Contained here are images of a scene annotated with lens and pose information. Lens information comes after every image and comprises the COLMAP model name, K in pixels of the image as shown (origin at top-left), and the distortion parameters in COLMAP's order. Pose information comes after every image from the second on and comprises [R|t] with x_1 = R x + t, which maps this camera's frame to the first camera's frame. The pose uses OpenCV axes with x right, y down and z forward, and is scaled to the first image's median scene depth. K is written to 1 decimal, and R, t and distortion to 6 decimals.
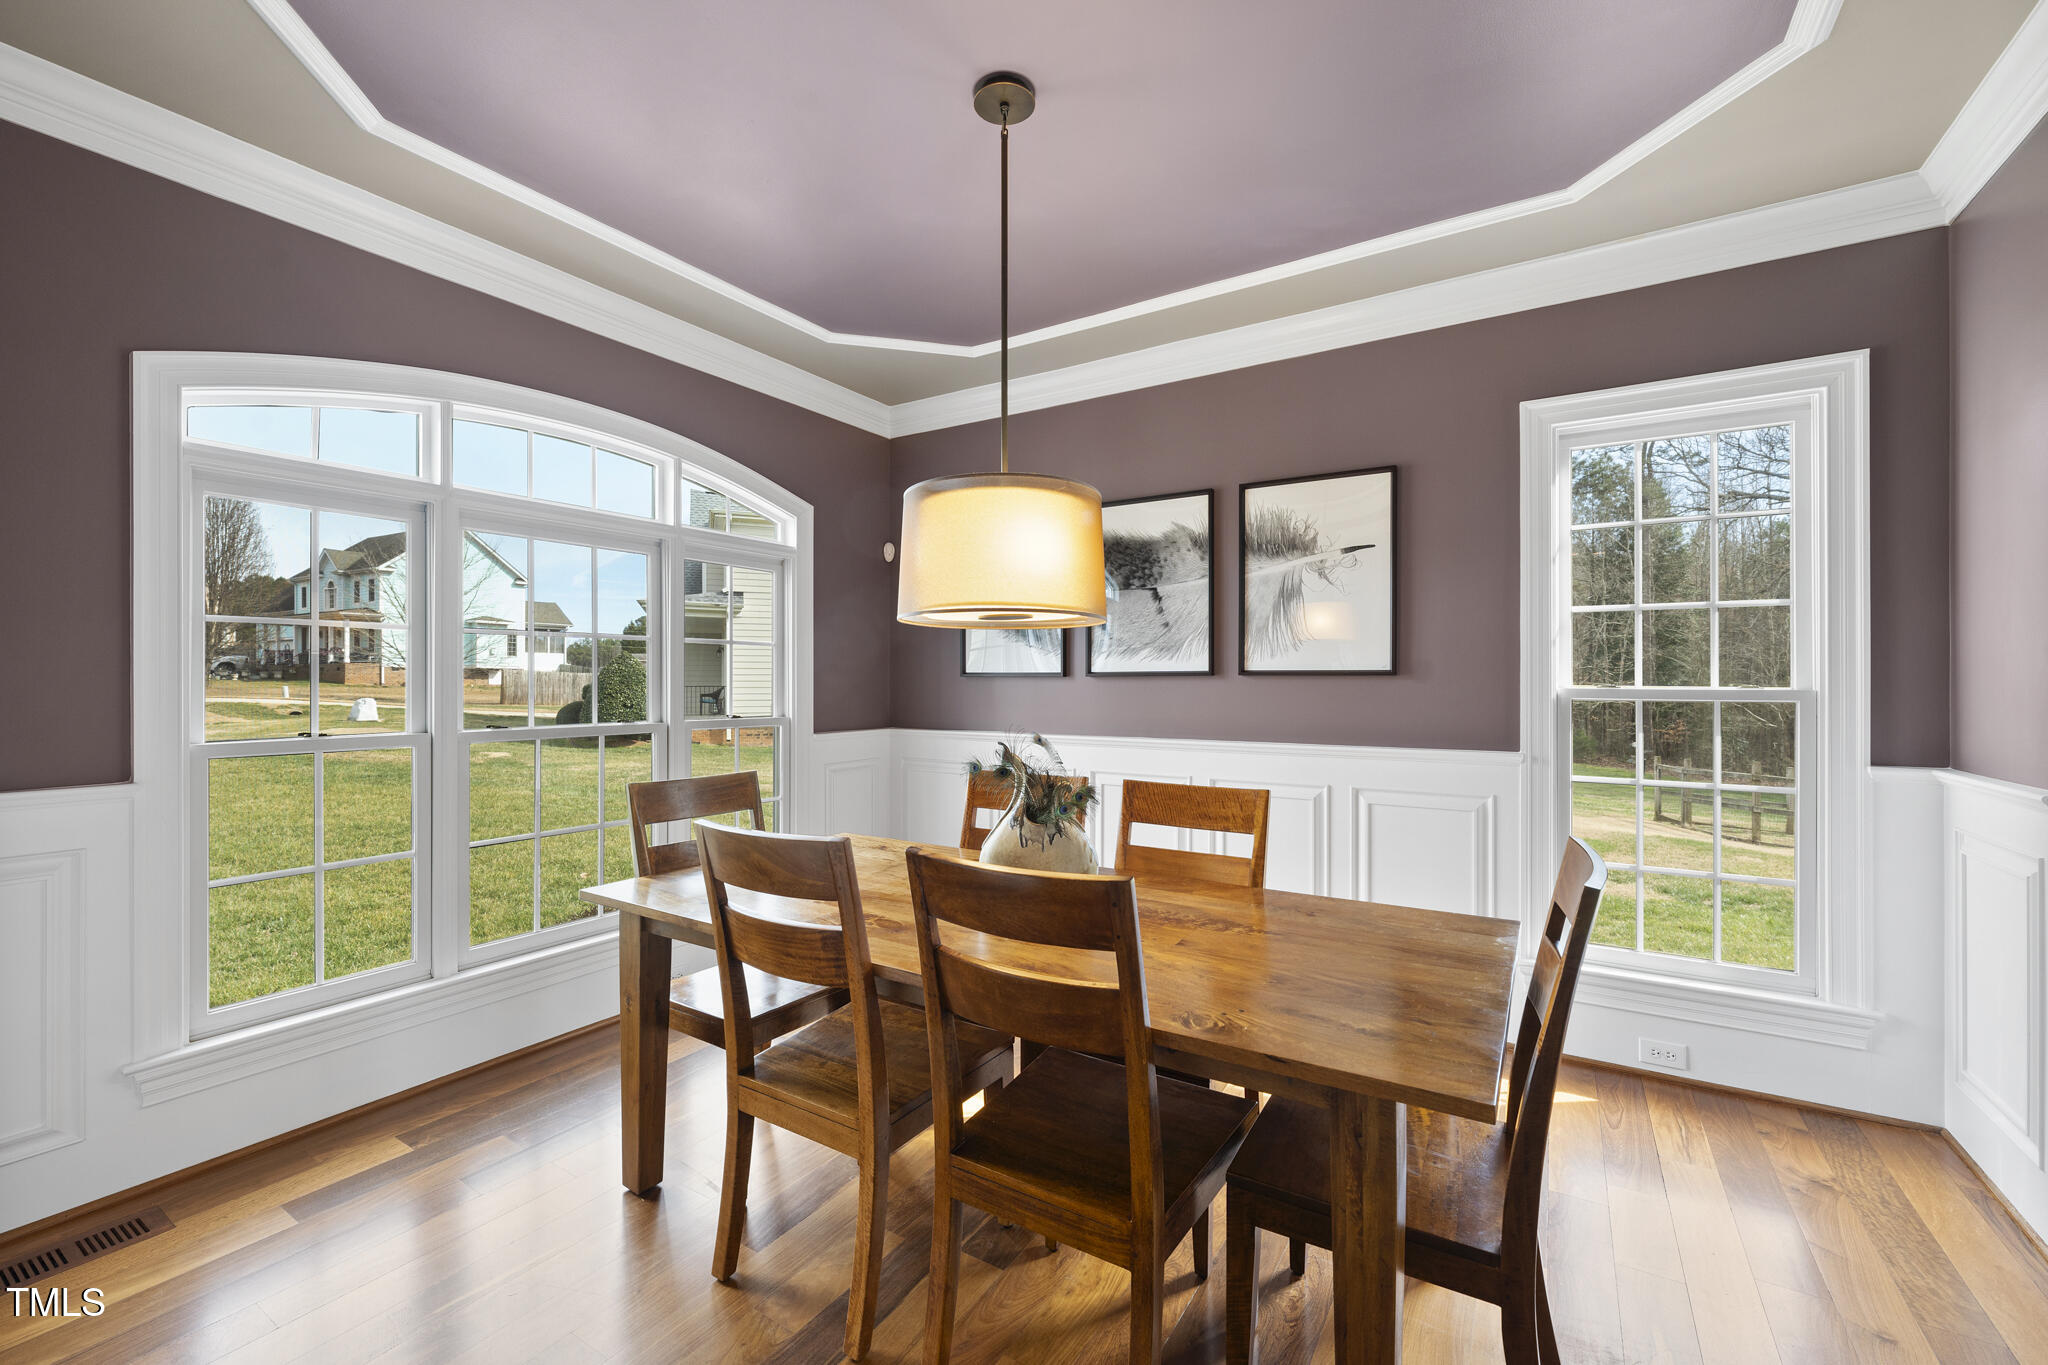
lens RADIAL K [[842.8, 0, 1024.0], [0, 842.8, 682.5], [0, 0, 1]] dist [-0.002466, -0.000321]
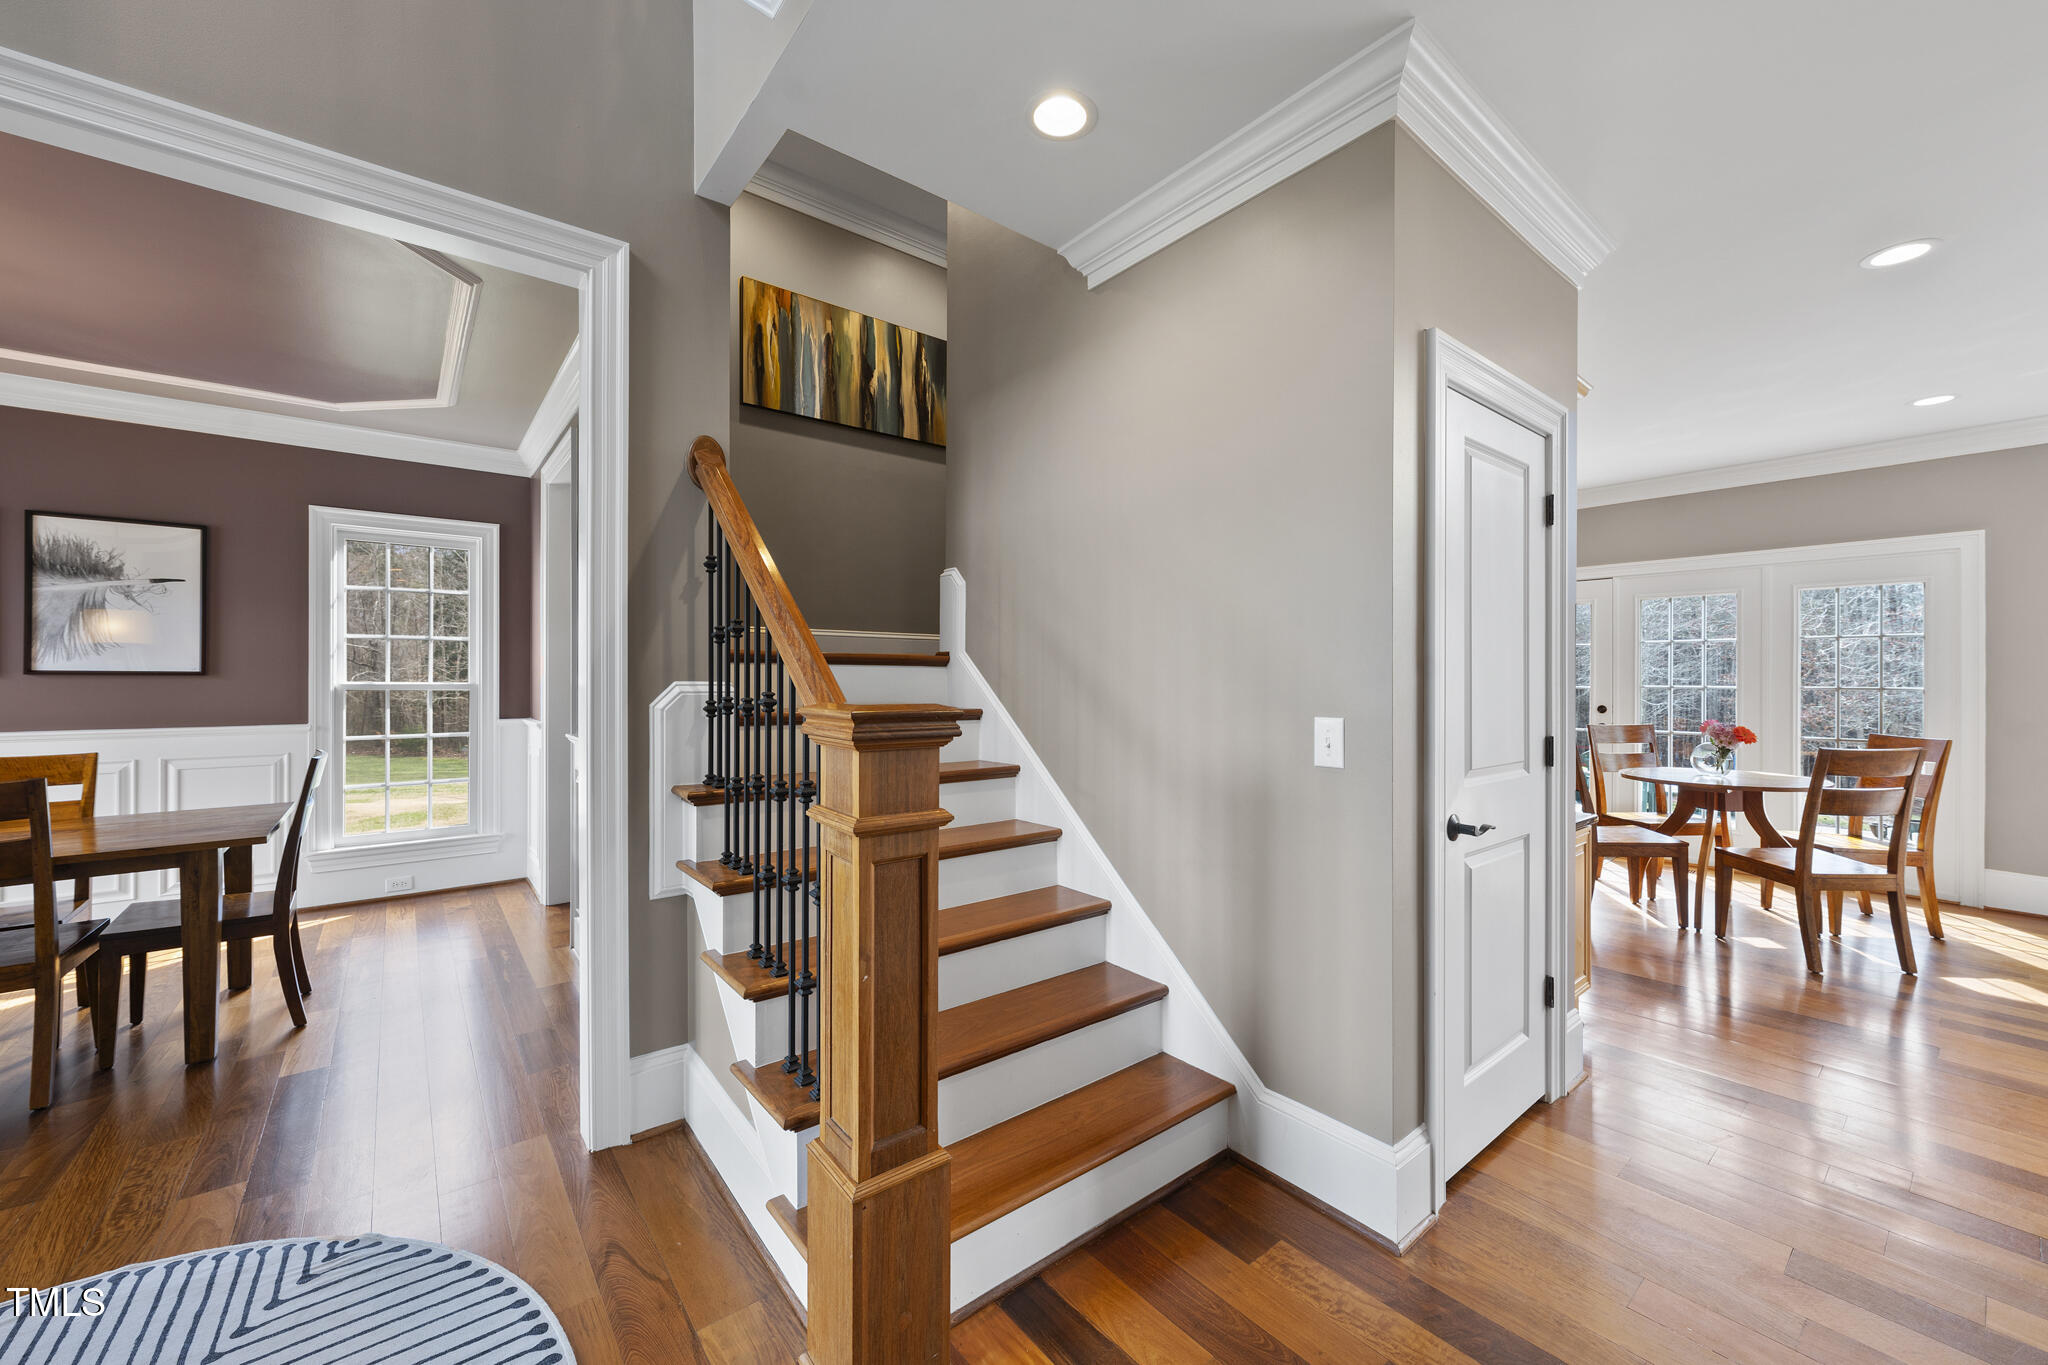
lens RADIAL K [[781.4, 0, 1029.0], [0, 781.4, 678.1], [0, 0, 1]] dist [-0.001306, -0.000070]
pose [[0.322347, 0.001459, 0.946620, -0.386497], [0.001288, 0.999997, -0.001979, 0.000531], [-0.946621, 0.001857, 0.322345, -0.801548]]
